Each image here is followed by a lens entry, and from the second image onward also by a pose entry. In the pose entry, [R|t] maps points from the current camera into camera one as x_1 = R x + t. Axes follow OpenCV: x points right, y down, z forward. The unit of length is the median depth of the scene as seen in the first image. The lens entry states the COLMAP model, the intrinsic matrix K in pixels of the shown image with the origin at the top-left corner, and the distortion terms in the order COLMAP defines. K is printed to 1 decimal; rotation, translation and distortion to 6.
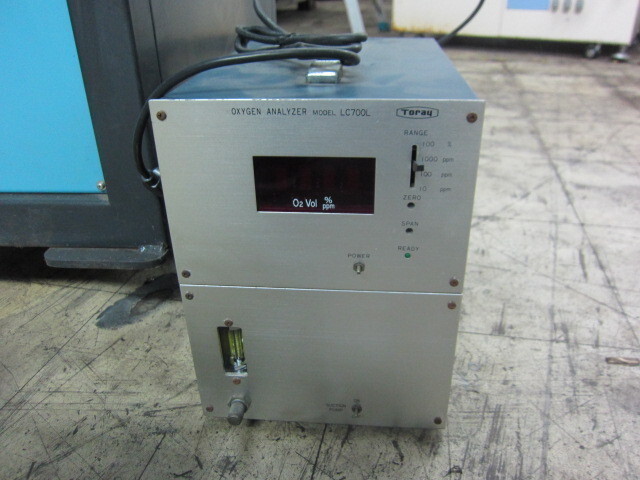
lens RADIAL K [[536.0, 0, 321.4], [0, 536.0, 239.2], [0, 0, 1]] dist [-0.009694, -0.004489]
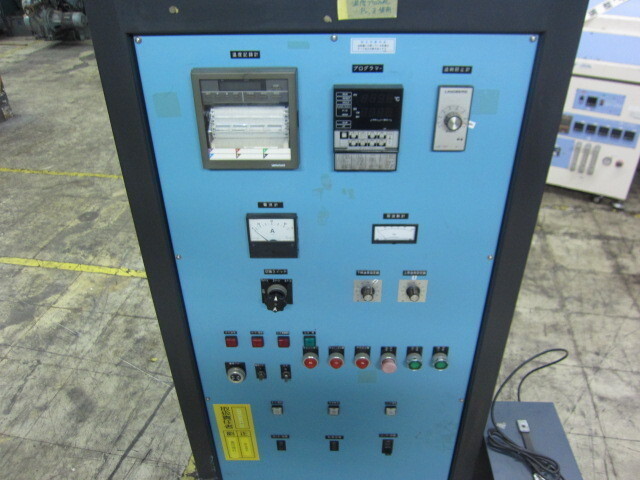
lens RADIAL K [[536.0, 0, 319.7], [0, 536.0, 240.8], [0, 0, 1]] dist [-0.009694, -0.004489]
pose [[0.999426, -0.015576, 0.030099, -0.516439], [0.012604, 0.995253, 0.096506, -0.782755], [-0.031459, -0.096071, 0.994877, -0.734200]]
